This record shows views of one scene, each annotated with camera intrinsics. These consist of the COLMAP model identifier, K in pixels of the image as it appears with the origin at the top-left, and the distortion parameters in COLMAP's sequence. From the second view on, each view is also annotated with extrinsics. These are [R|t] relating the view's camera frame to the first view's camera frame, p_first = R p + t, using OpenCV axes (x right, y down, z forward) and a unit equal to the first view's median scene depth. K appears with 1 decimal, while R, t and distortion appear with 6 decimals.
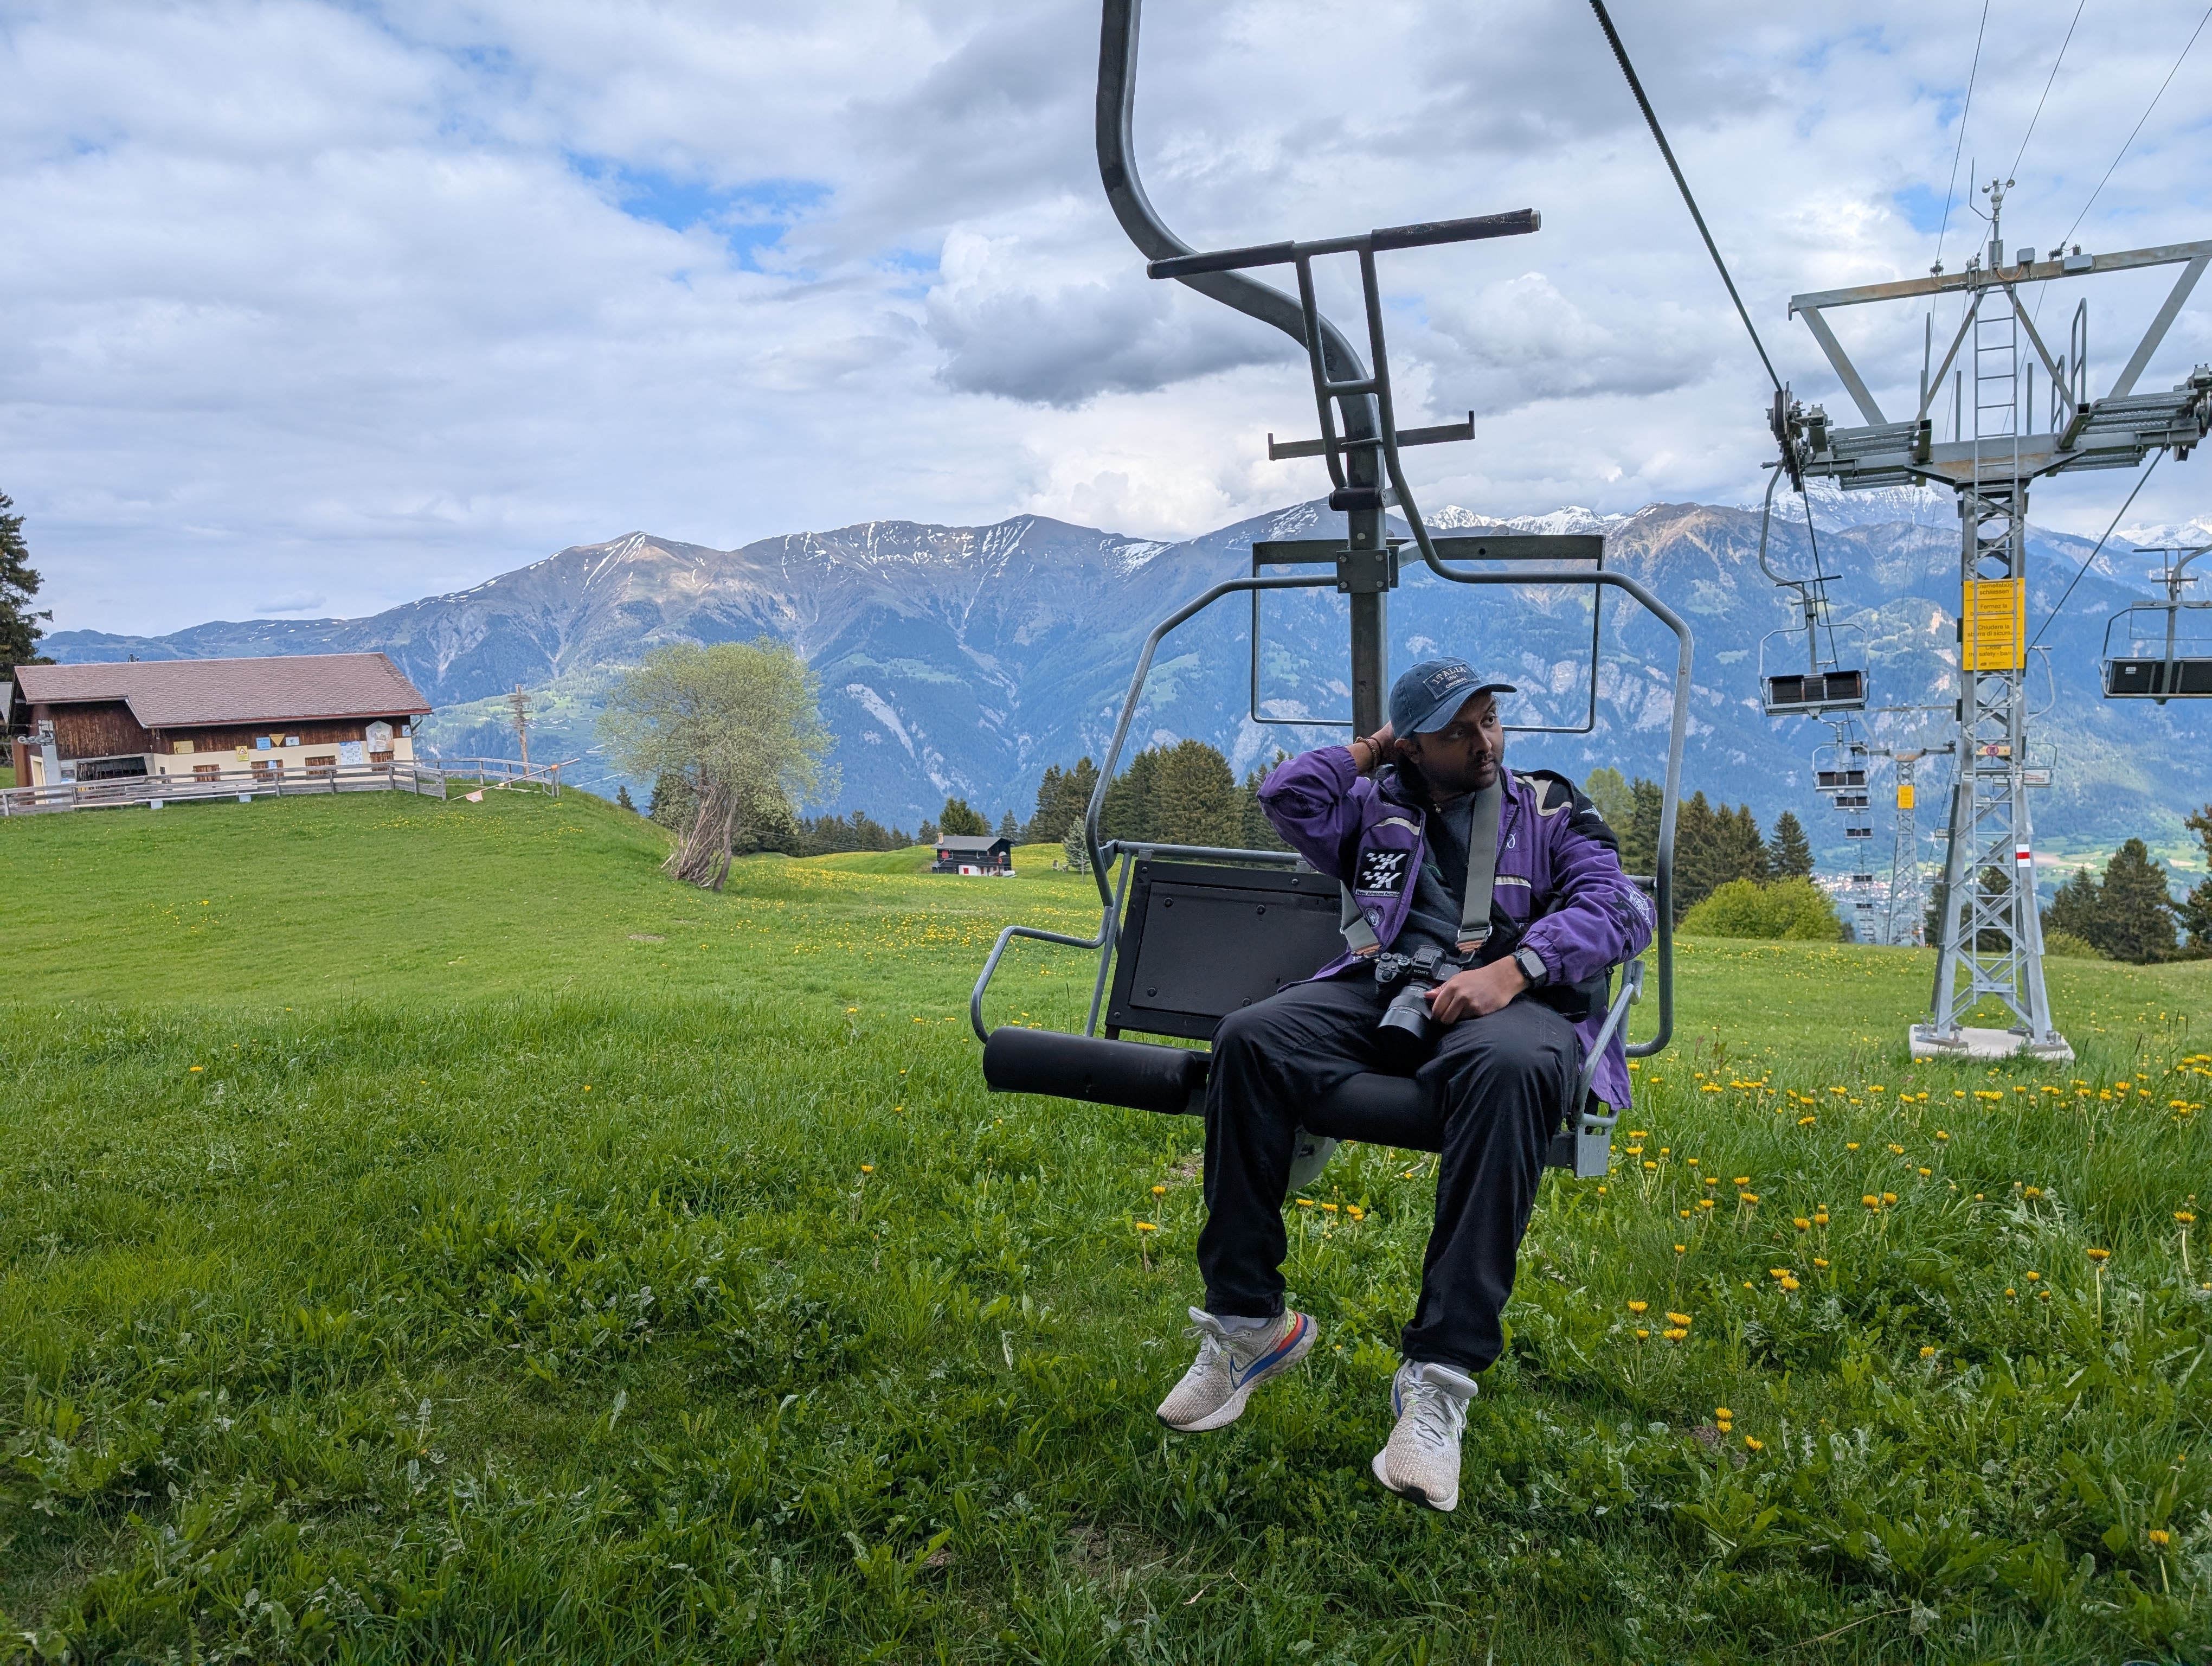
lens RADIAL K [[1596.6, 0, 1073.5], [0, 1596.6, 843.3], [0, 0, 1]] dist [0.035923, -0.033757]
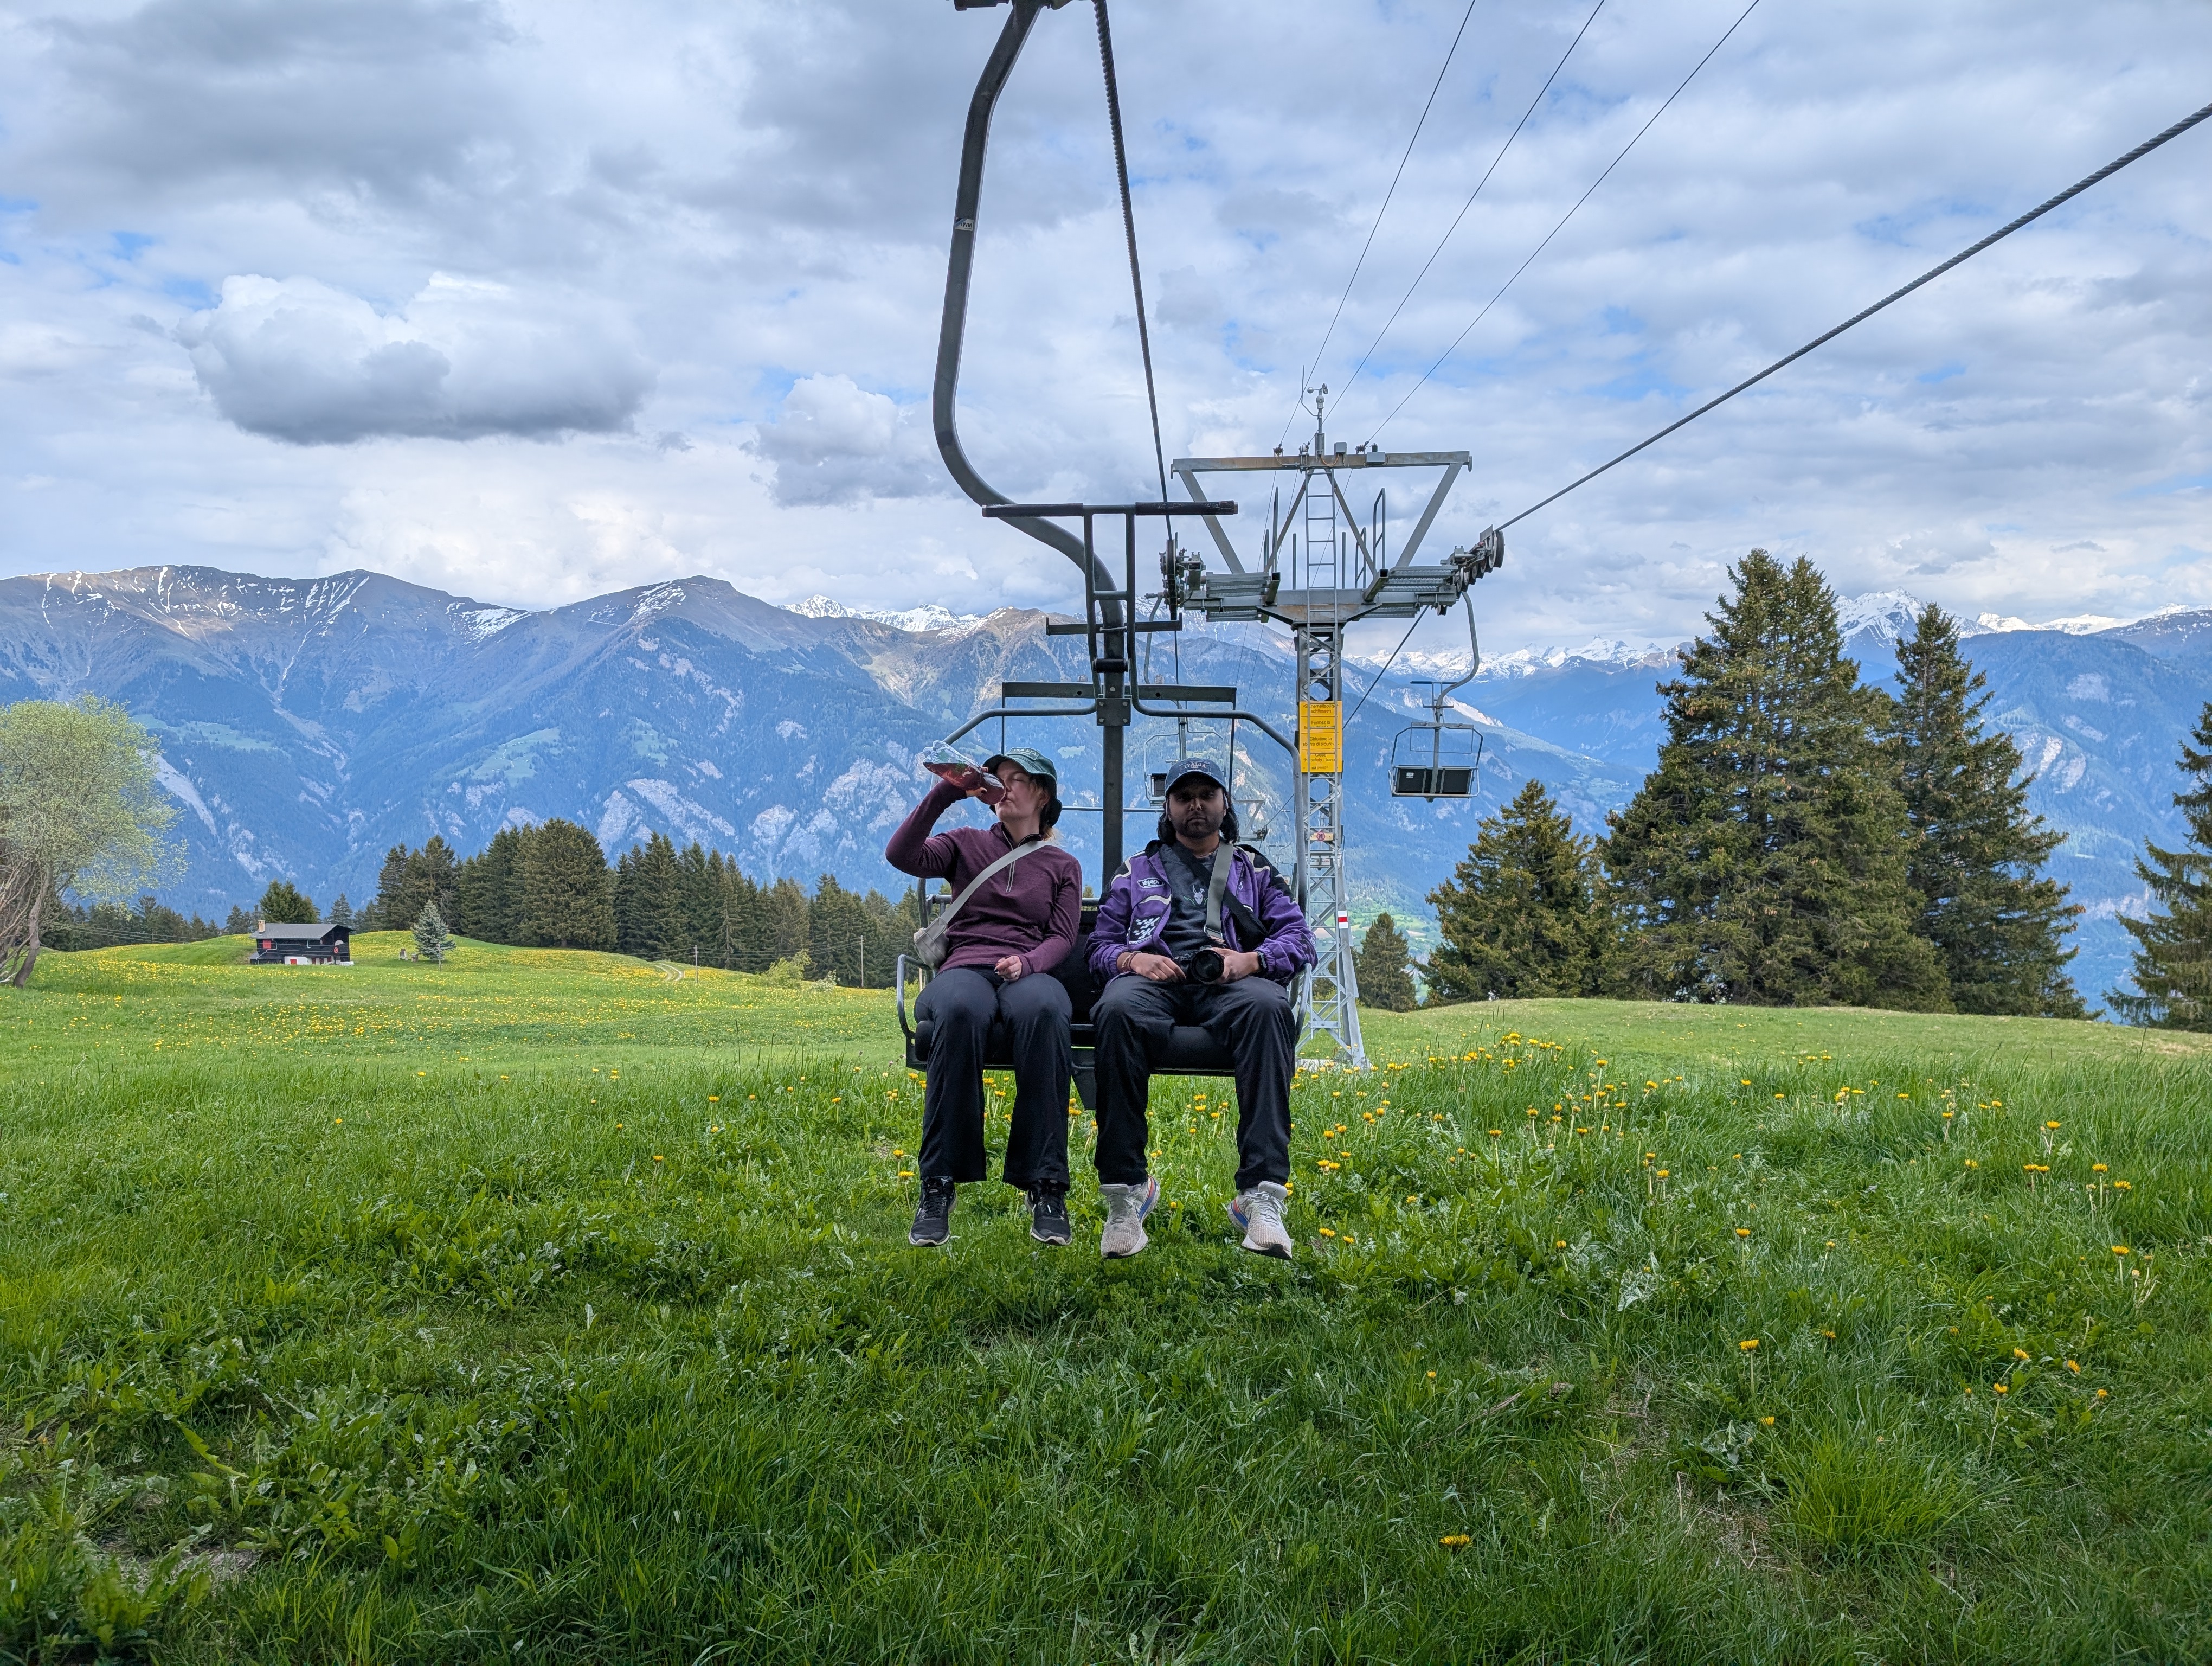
lens RADIAL K [[1628.4, 0, 1070.7], [0, 1628.4, 833.8], [0, 0, 1]] dist [0.064004, -0.044064]
pose [[0.923086, 0.011873, 0.384410, -0.091905], [0.010393, 0.998388, -0.055793, 0.007206], [-0.384453, 0.055496, 0.921475, -0.084964]]
